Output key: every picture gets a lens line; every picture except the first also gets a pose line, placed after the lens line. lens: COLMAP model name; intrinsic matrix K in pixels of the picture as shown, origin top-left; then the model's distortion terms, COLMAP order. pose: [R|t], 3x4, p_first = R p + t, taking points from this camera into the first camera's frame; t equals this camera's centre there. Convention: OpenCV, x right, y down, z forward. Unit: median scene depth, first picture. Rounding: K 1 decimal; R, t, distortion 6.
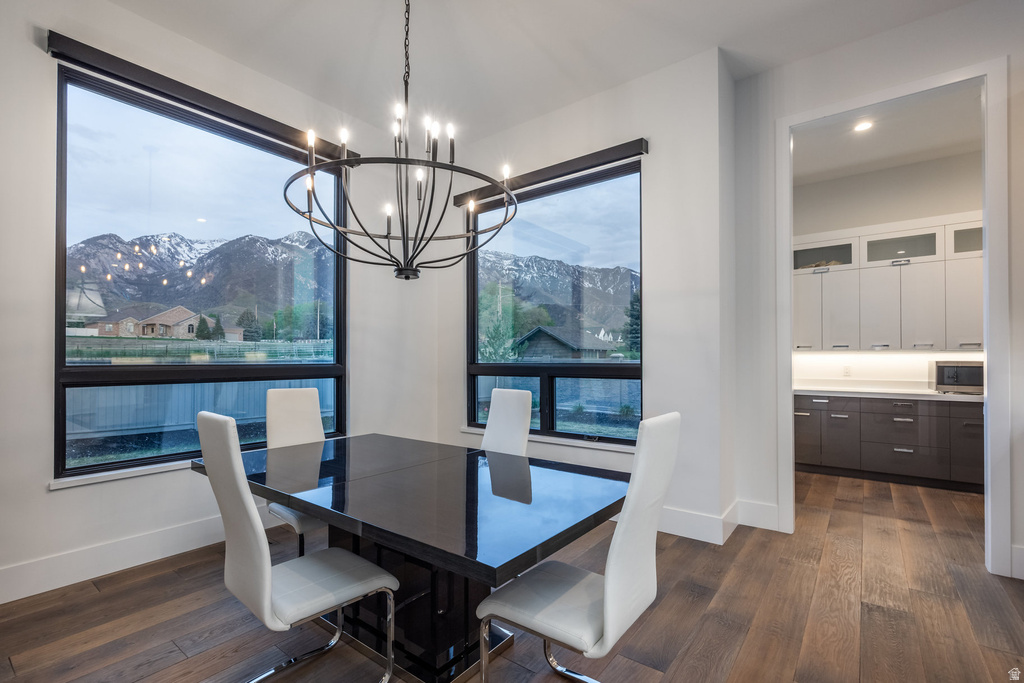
lens RADIAL K [[463.2, 0, 511.7], [0, 463.2, 355.9], [0, 0, 1]] dist [-0.001356, -0.000159]
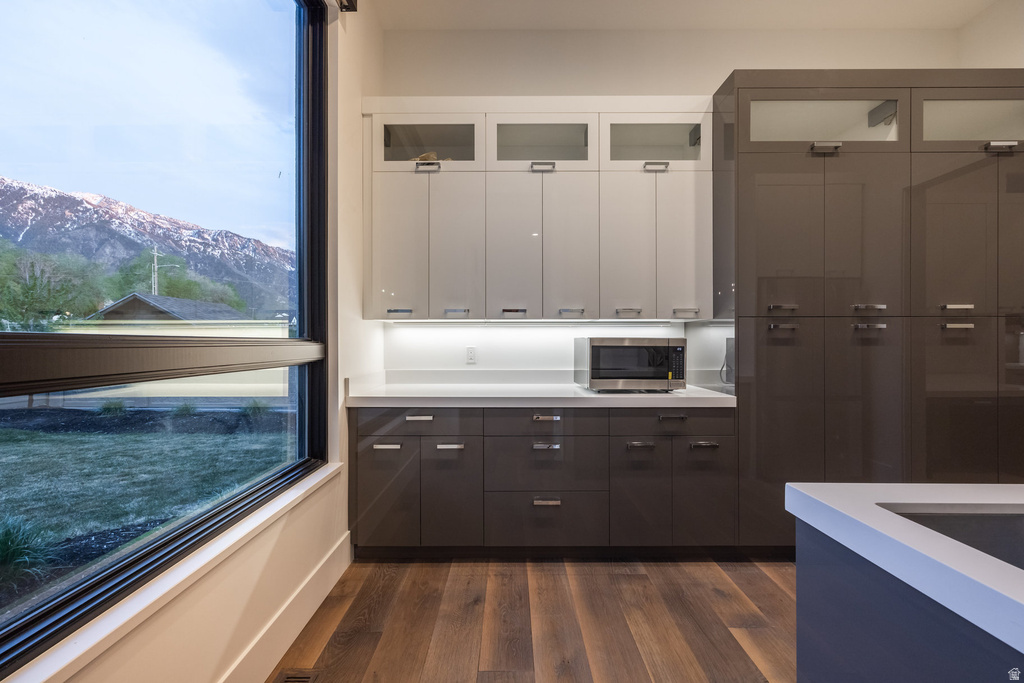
lens RADIAL K [[410.1, 0, 512.0], [0, 410.1, 341.5], [0, 0, 1]] dist [-0.000043, -0.000005]
pose [[0.789633, 0.001100, 0.613579, 0.492992], [-0.004704, 0.999980, 0.004261, 0.013636], [-0.613562, -0.006251, 0.789622, 0.613503]]
